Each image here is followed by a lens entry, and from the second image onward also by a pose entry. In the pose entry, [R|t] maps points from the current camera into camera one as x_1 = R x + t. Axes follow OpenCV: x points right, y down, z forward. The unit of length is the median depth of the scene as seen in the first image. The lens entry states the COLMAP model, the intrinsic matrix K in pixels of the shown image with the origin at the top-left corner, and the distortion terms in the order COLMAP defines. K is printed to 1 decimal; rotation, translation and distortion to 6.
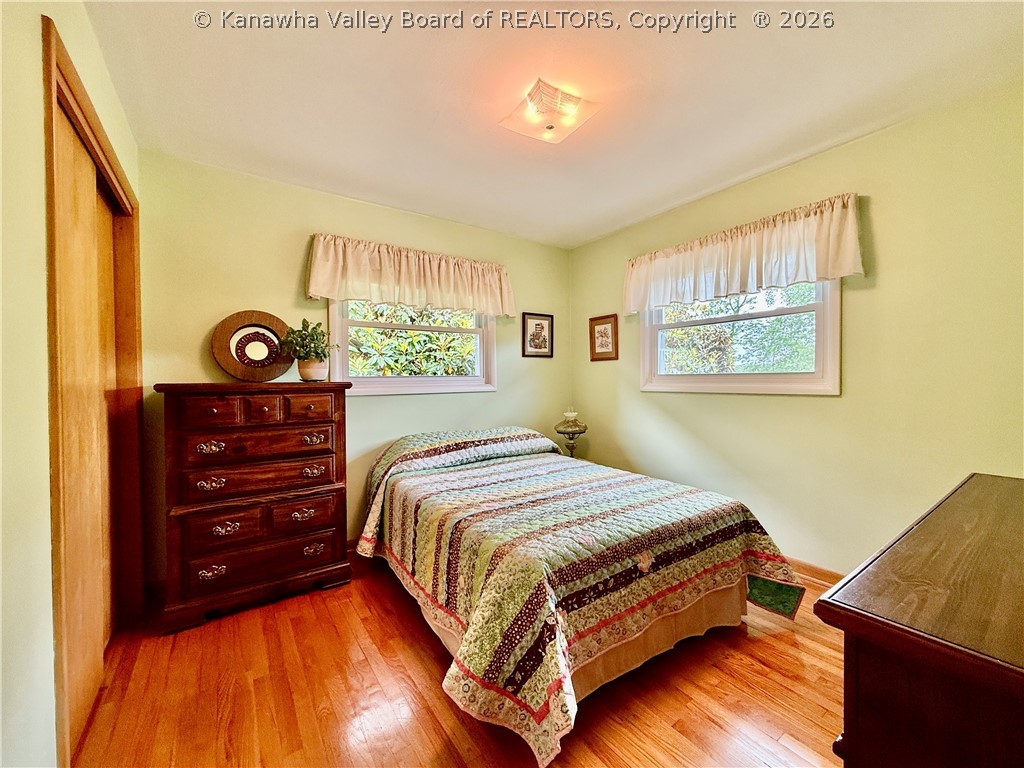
lens RADIAL K [[409.8, 0, 513.3], [0, 409.8, 383.9], [0, 0, 1]] dist [0.000855, 0.000256]
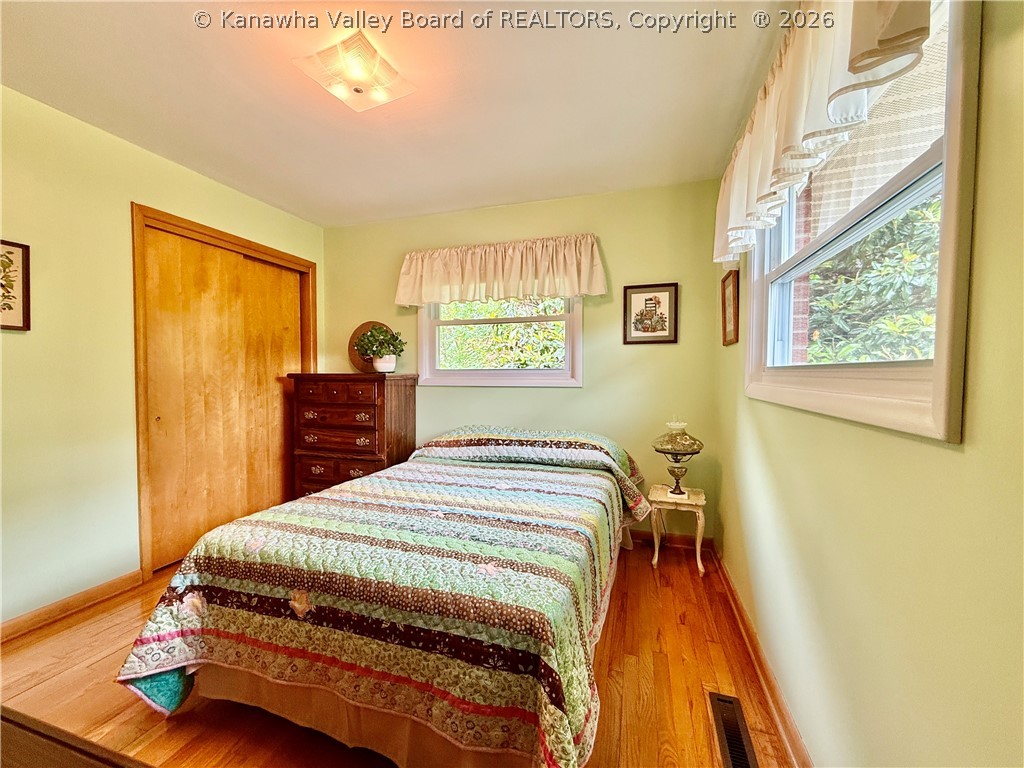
lens RADIAL K [[409.8, 0, 512.8], [0, 409.8, 382.1], [0, 0, 1]] dist [0.000855, 0.000256]
pose [[0.606946, 0.027879, -0.794254, 0.683596], [-0.015320, 0.999609, 0.023380, -0.012600], [0.794595, -0.002023, 0.607136, 0.483183]]
